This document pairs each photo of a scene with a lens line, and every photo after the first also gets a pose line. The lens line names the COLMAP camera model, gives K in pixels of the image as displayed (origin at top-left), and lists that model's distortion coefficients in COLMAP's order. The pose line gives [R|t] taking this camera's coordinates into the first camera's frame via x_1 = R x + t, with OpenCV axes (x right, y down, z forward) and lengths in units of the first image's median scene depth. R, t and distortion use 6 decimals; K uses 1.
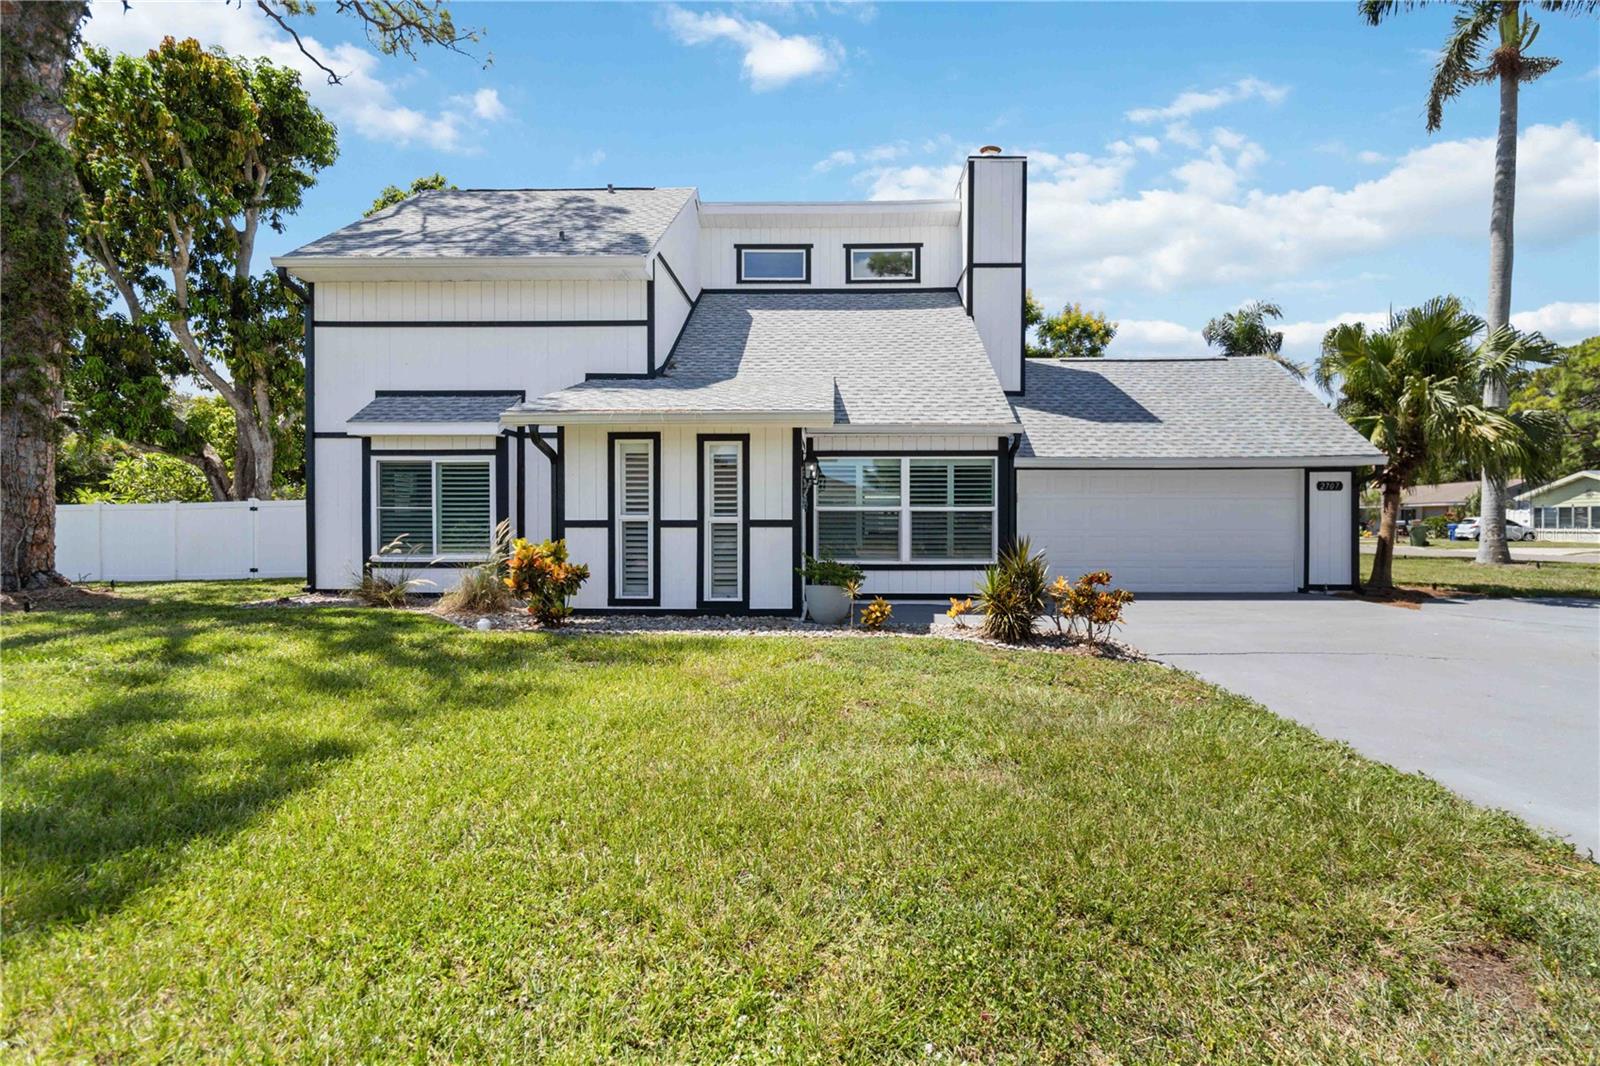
lens RADIAL K [[789.7, 0, 800.0], [0, 789.7, 533.0], [0, 0, 1]] dist [0.004678, -0.001016]
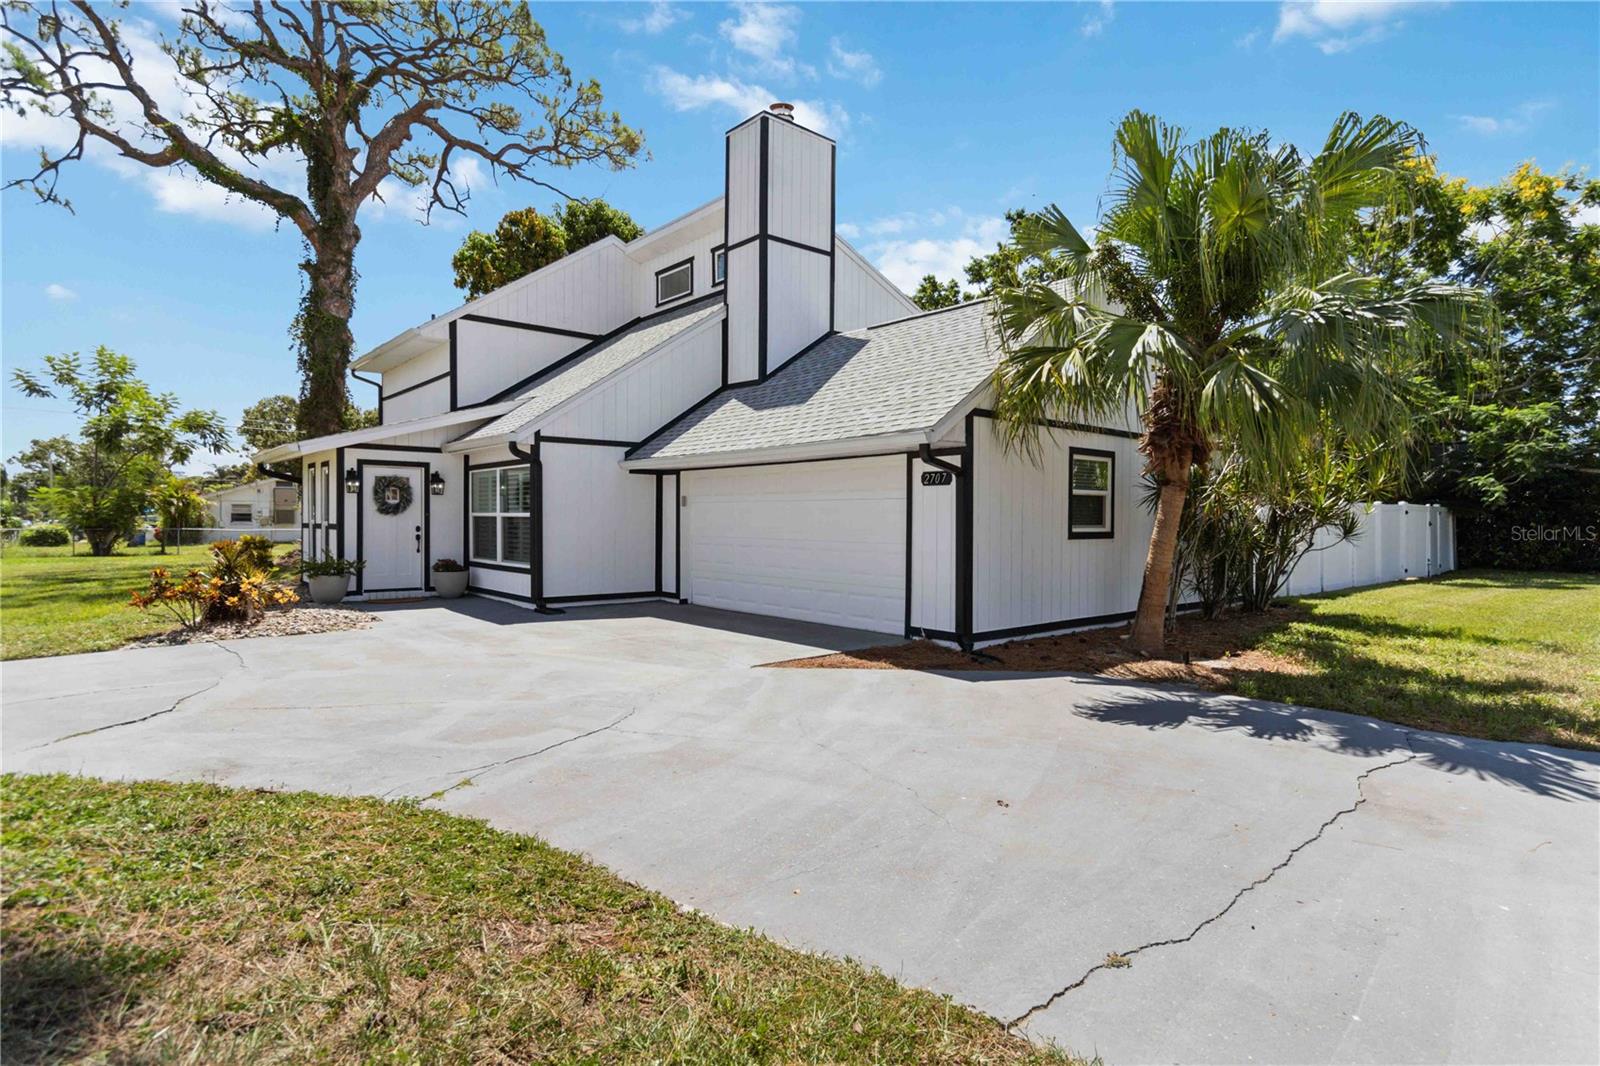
lens RADIAL K [[804.9, 0, 801.5], [0, 804.9, 527.9], [0, 0, 1]] dist [0.005348, -0.000840]
pose [[0.687215, 0.009609, -0.726391, 1.064982], [-0.014334, 0.999897, -0.000335, -0.015643], [0.726313, 0.010643, 0.687282, 0.464968]]
